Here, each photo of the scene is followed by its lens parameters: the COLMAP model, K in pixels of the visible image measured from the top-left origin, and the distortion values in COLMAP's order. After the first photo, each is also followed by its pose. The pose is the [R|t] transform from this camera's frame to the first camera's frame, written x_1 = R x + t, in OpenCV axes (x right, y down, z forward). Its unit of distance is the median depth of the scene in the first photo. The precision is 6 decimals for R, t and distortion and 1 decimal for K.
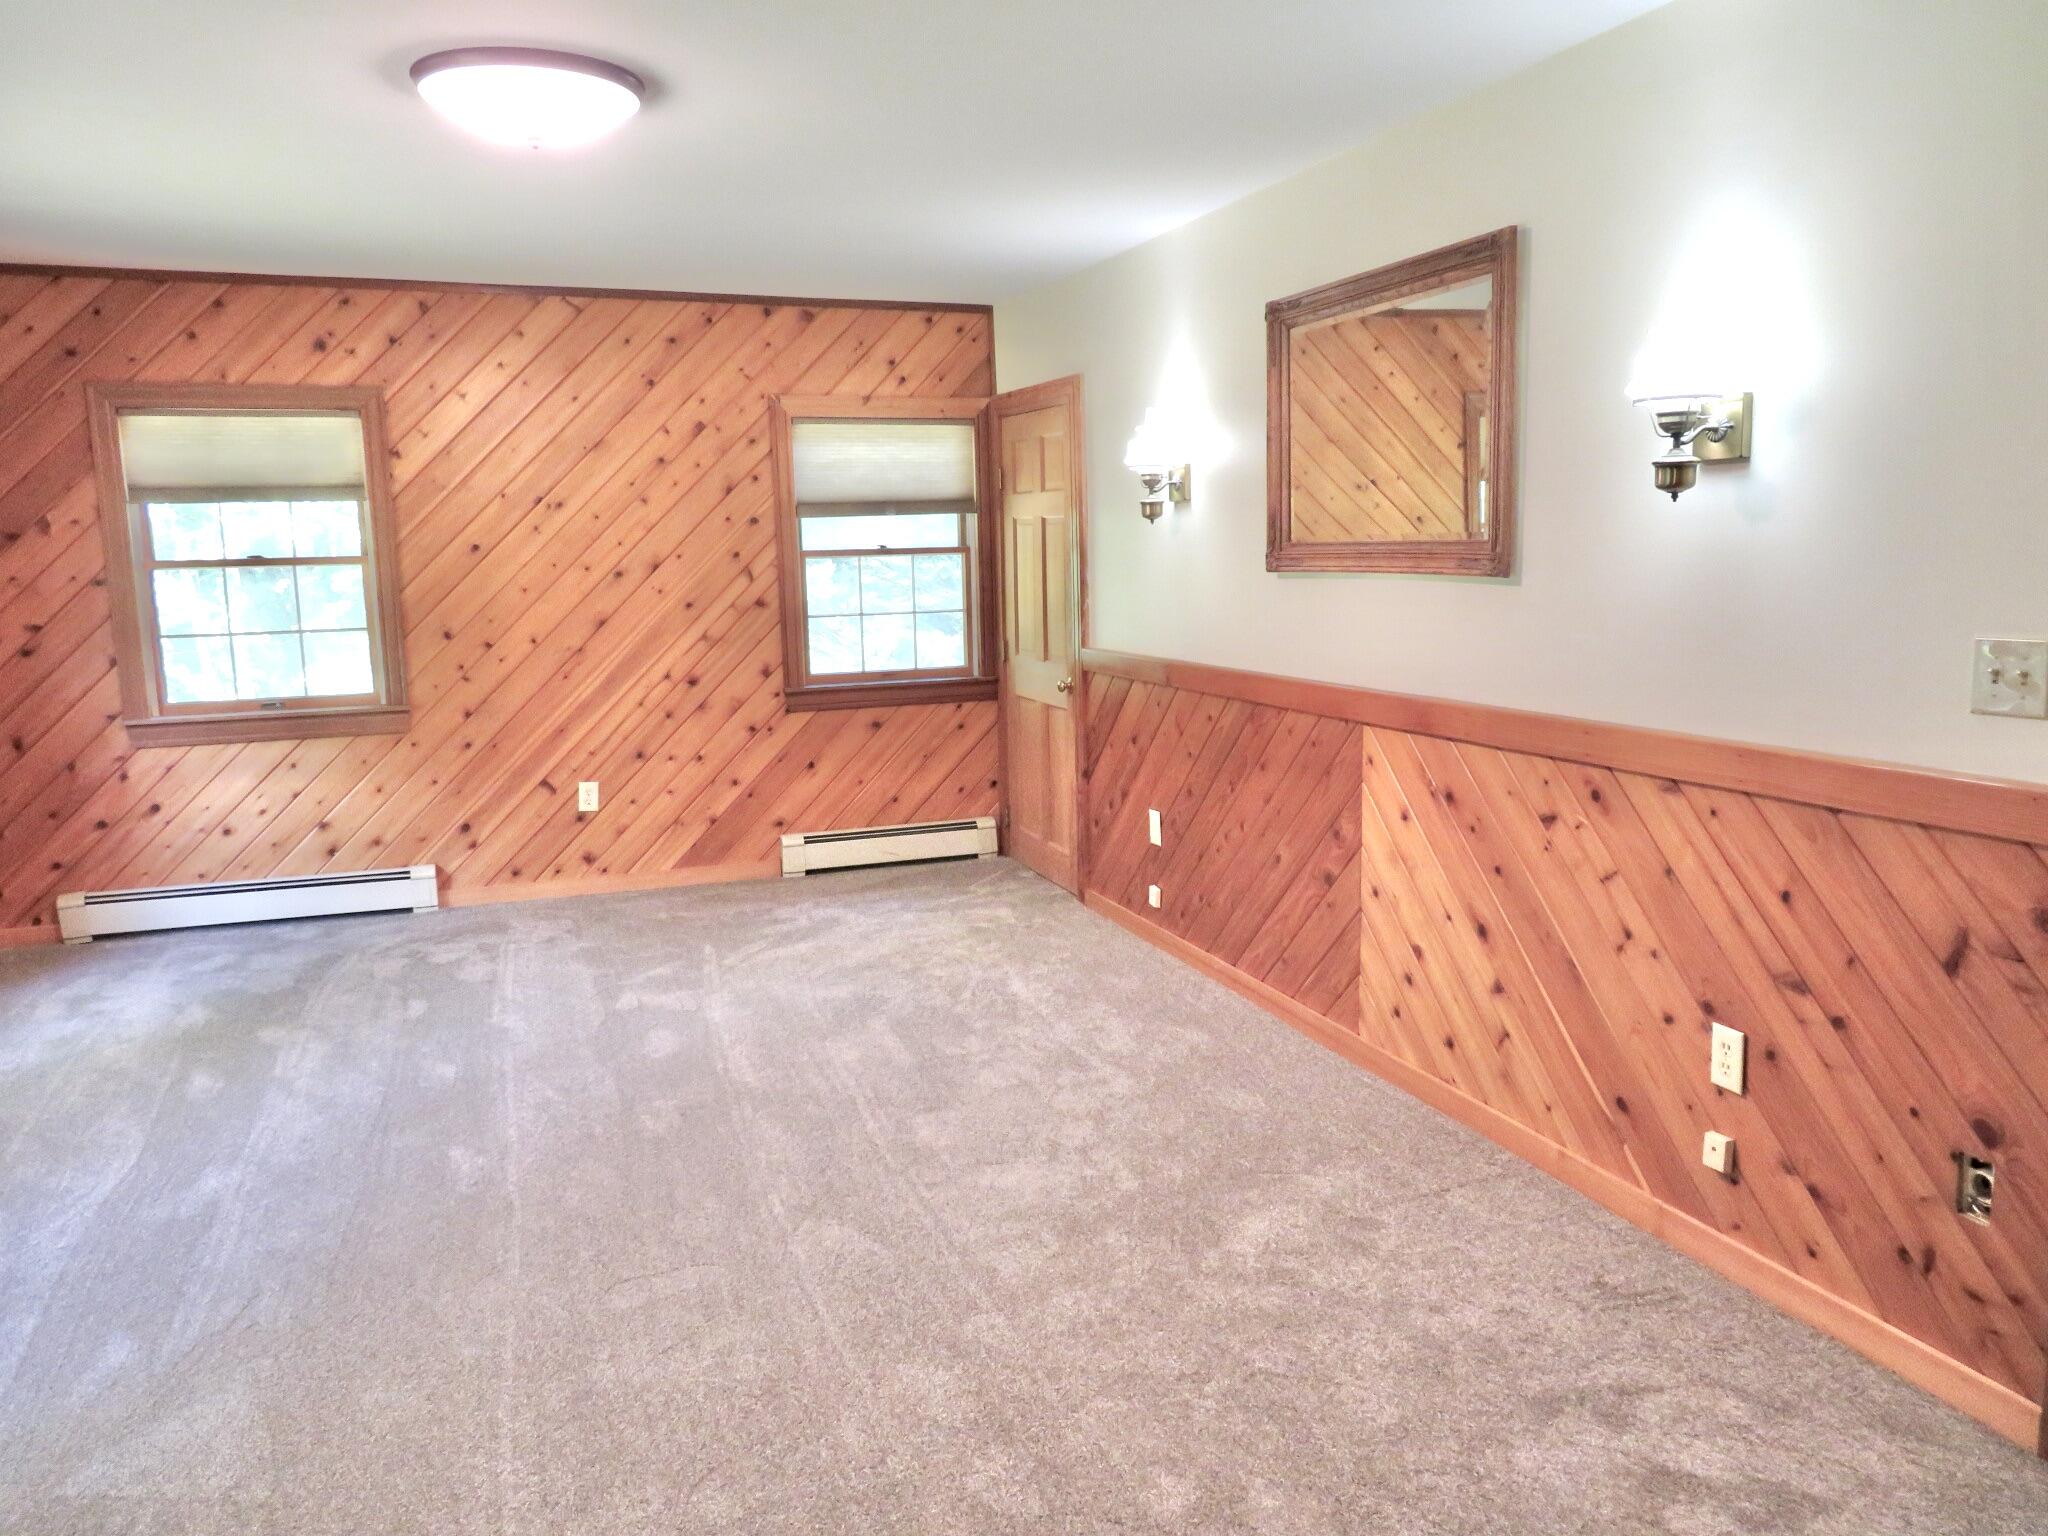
lens RADIAL K [[1461.8, 0, 1018.2], [0, 1461.8, 760.6], [0, 0, 1]] dist [-0.018256, 0.016288]
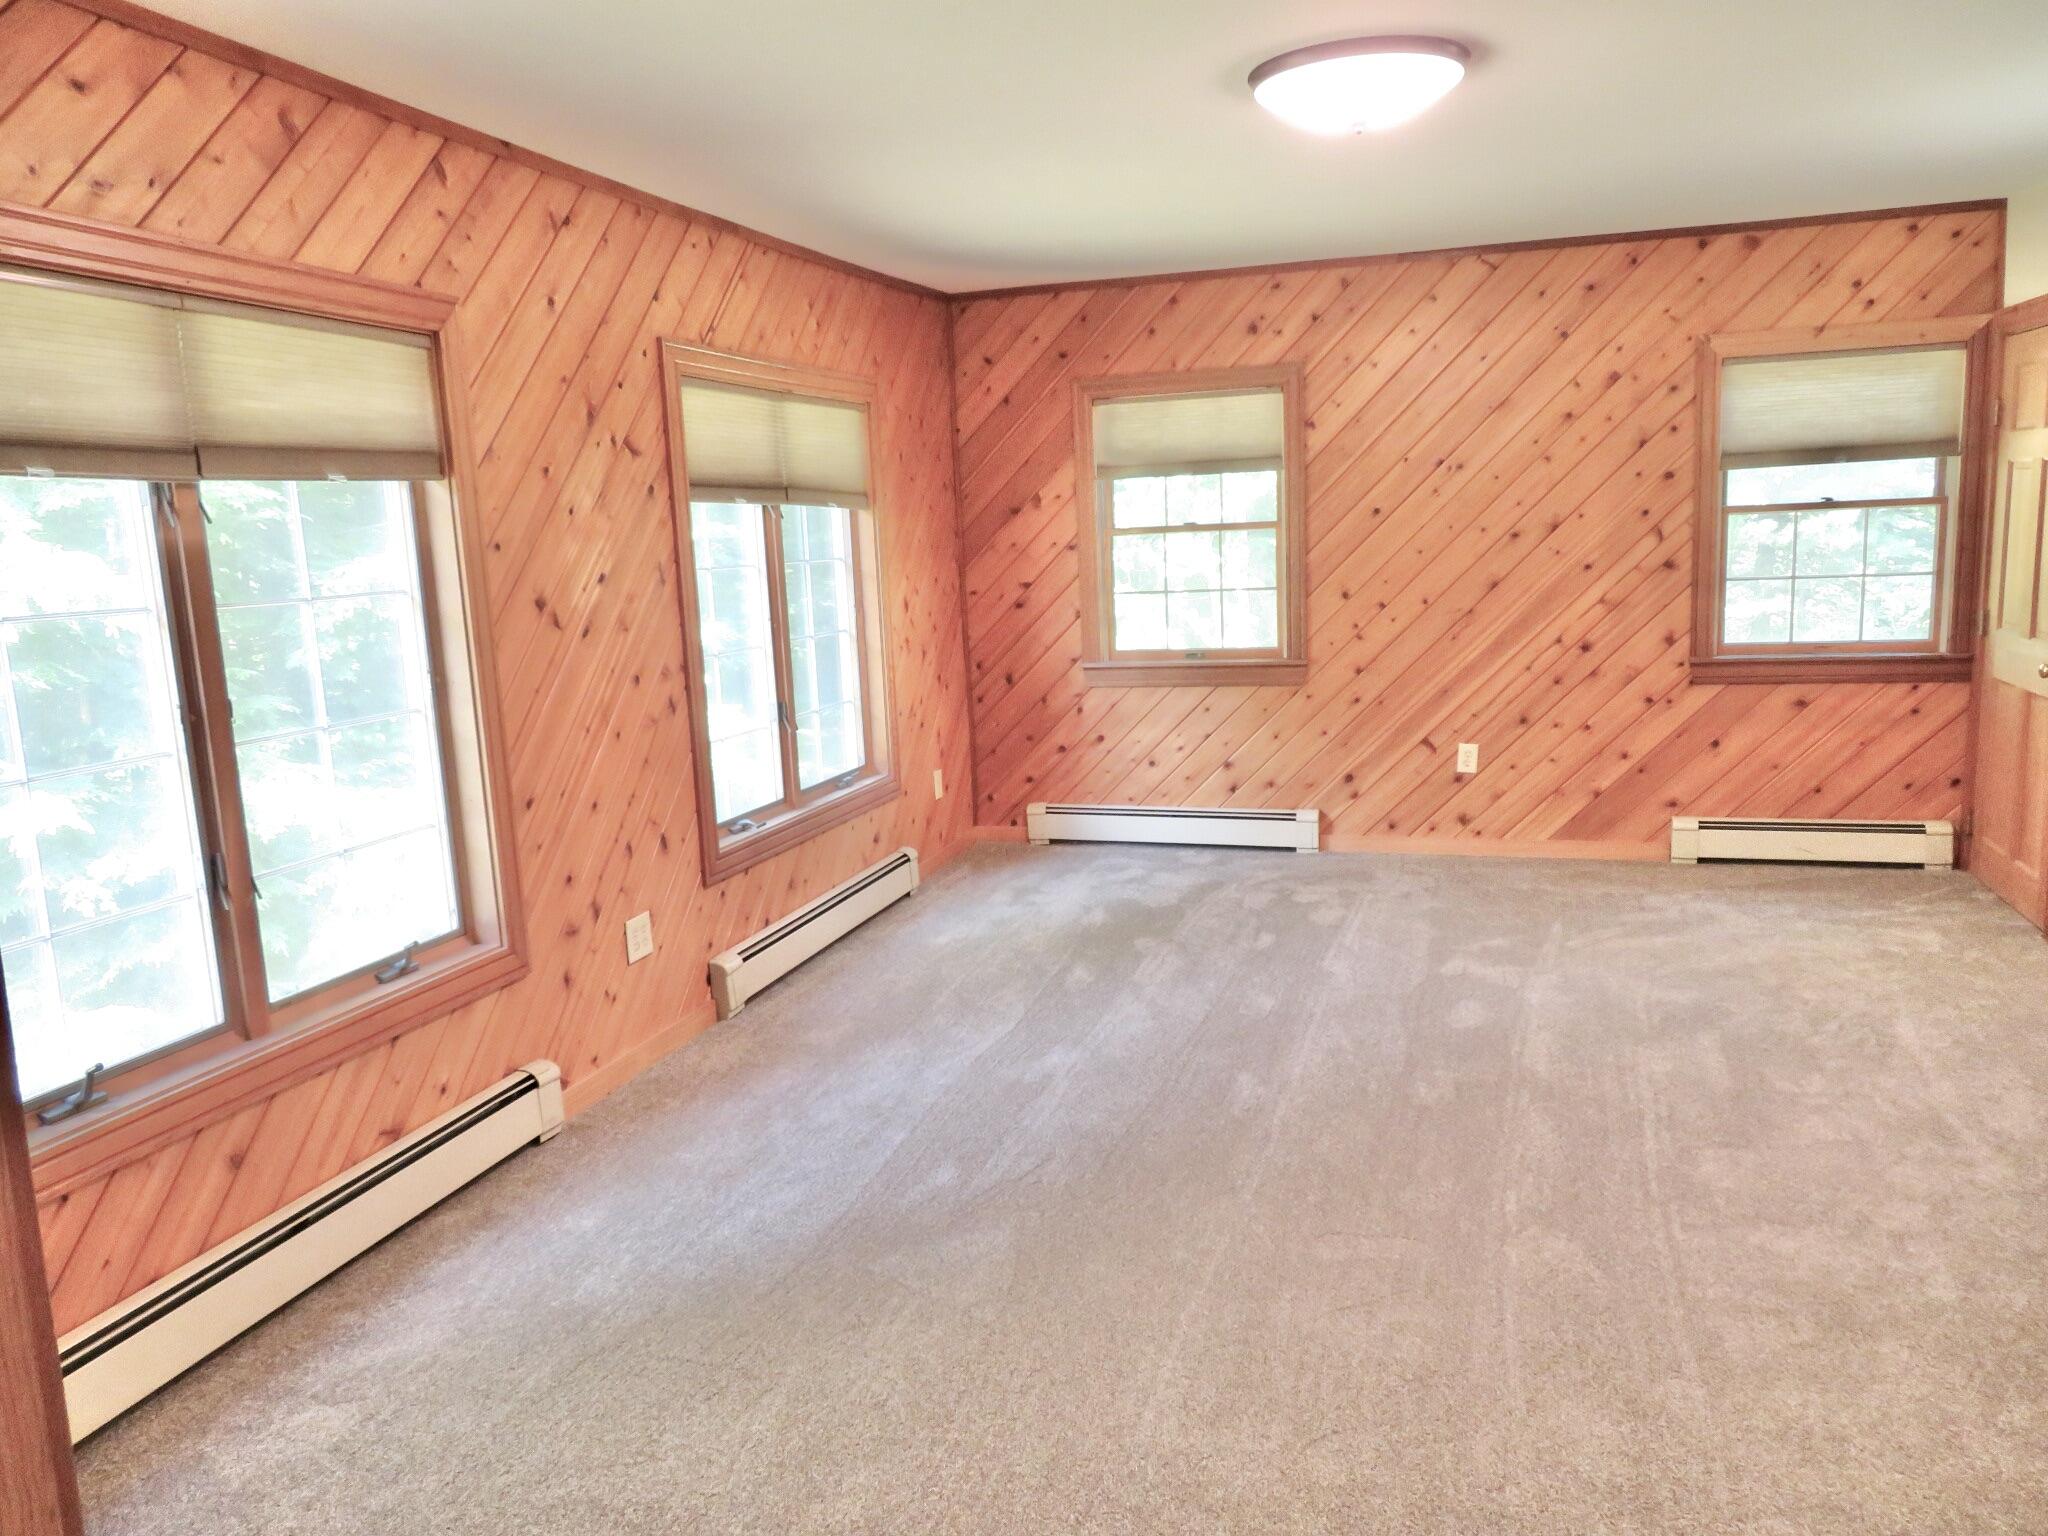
lens RADIAL K [[1461.8, 0, 1015.4], [0, 1461.8, 762.9], [0, 0, 1]] dist [-0.018256, 0.016288]
pose [[0.784619, 0.085497, -0.614055, 0.099612], [-0.061723, 0.996297, 0.059850, -0.016582], [0.616899, -0.009058, 0.786990, 0.024426]]
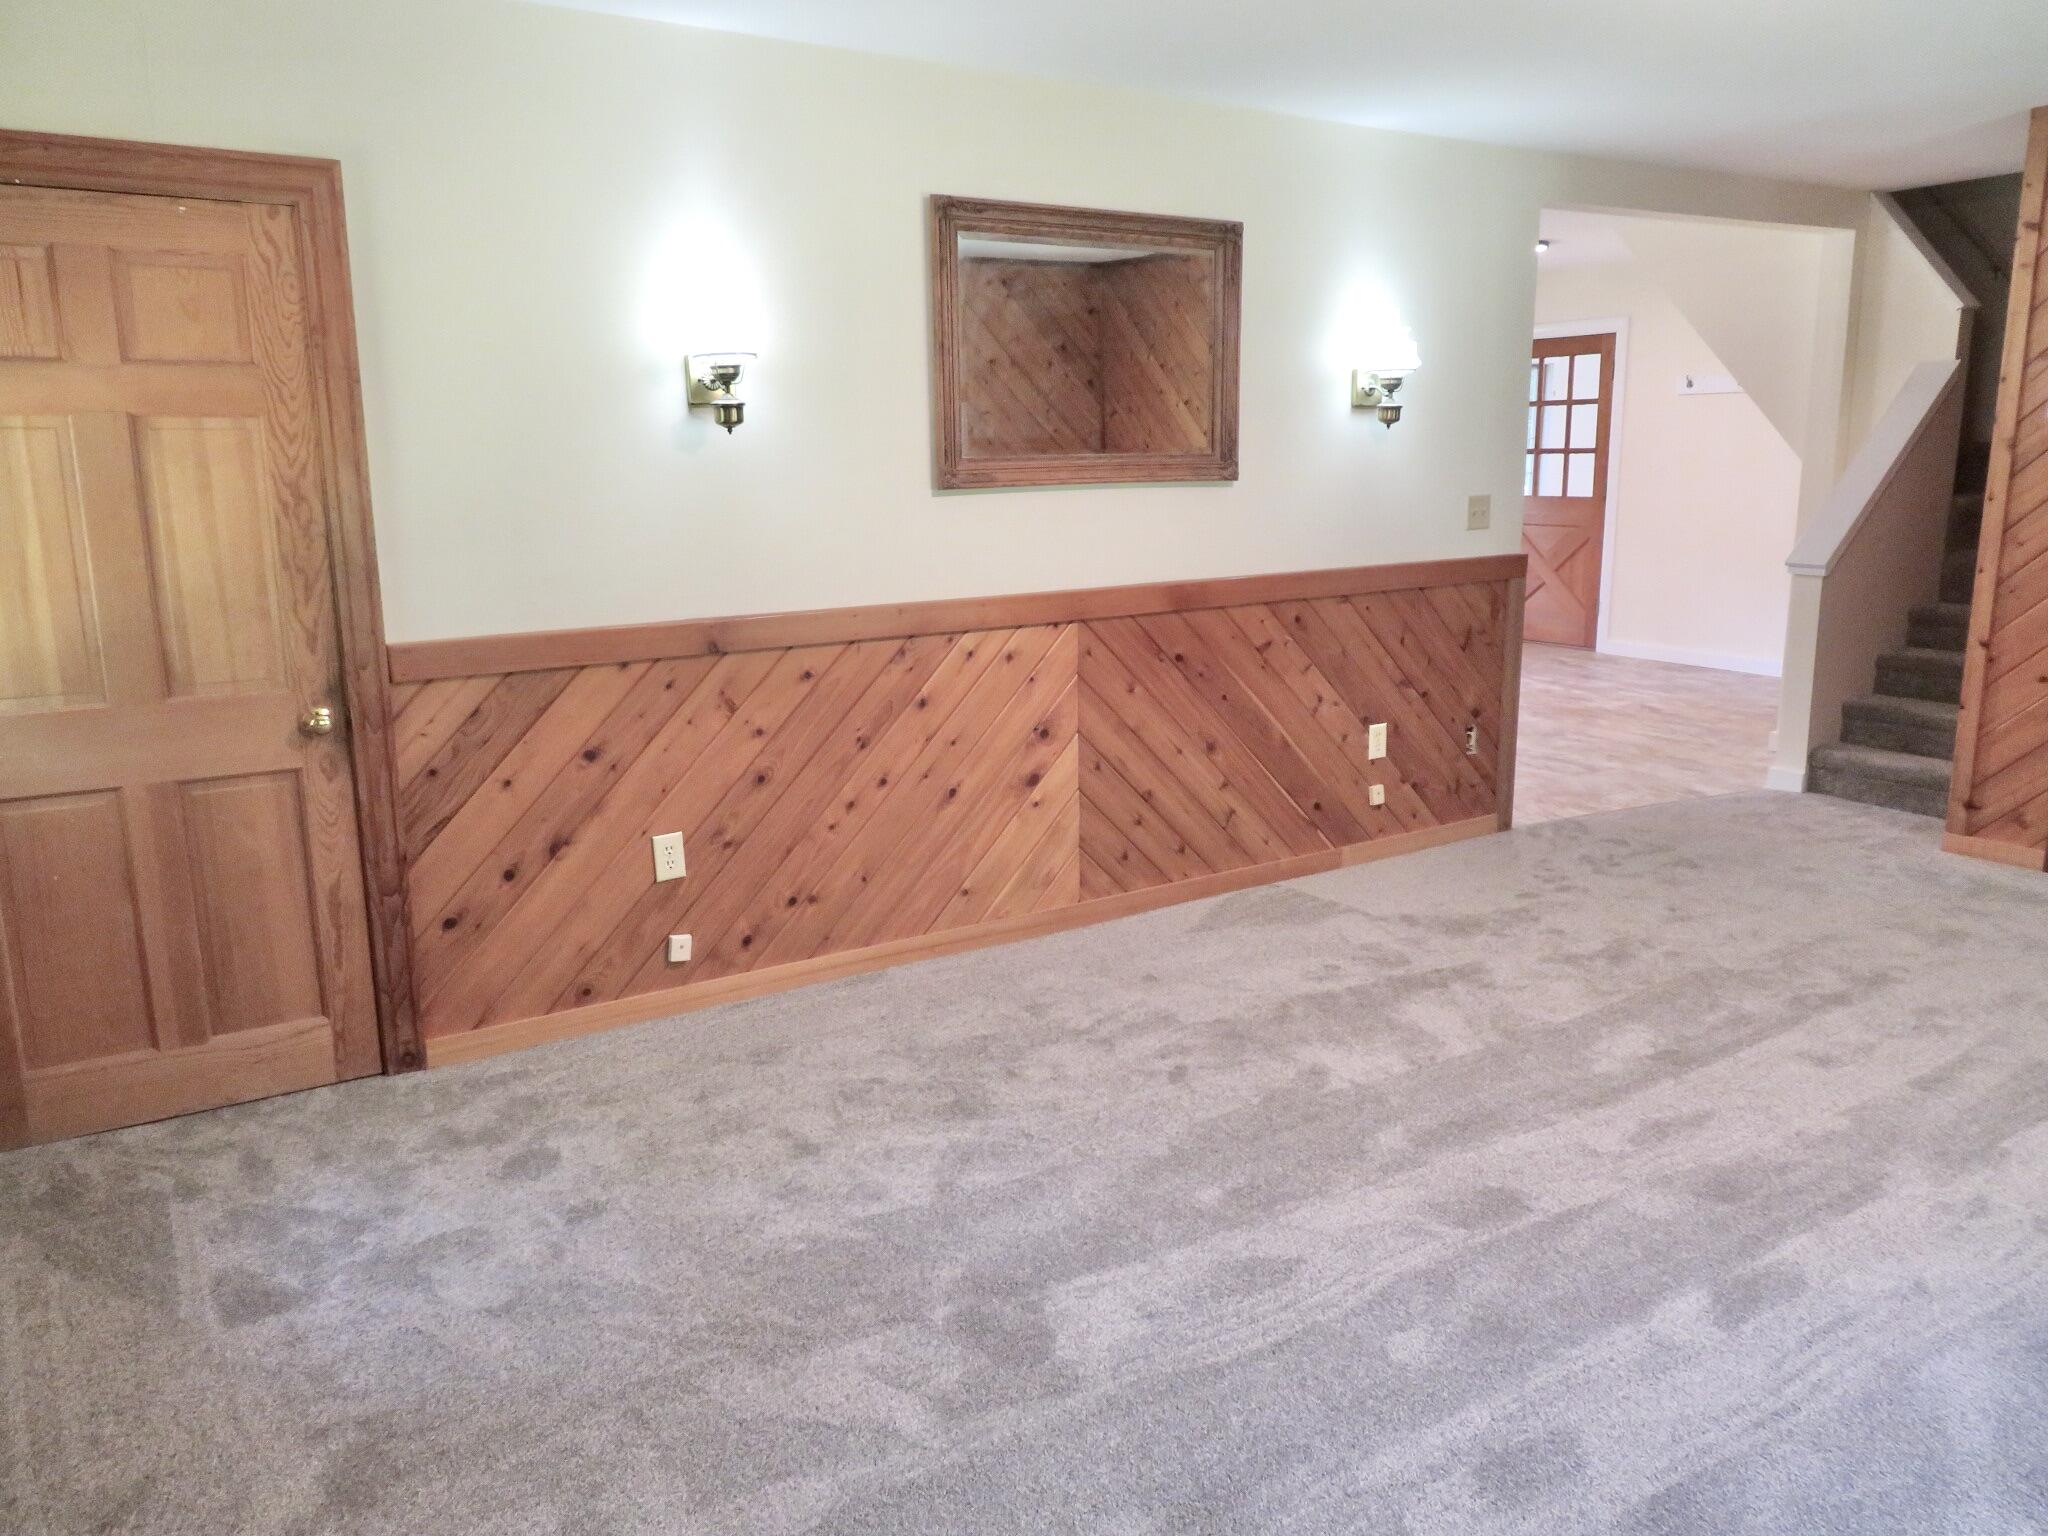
lens RADIAL K [[1461.8, 0, 1019.5], [0, 1461.8, 772.8], [0, 0, 1]] dist [-0.018256, 0.016288]
pose [[-0.214462, -0.177482, 0.960472, -0.785007], [0.168684, 0.961846, 0.215402, -0.150620], [-0.962056, 0.208211, -0.176342, 1.178270]]
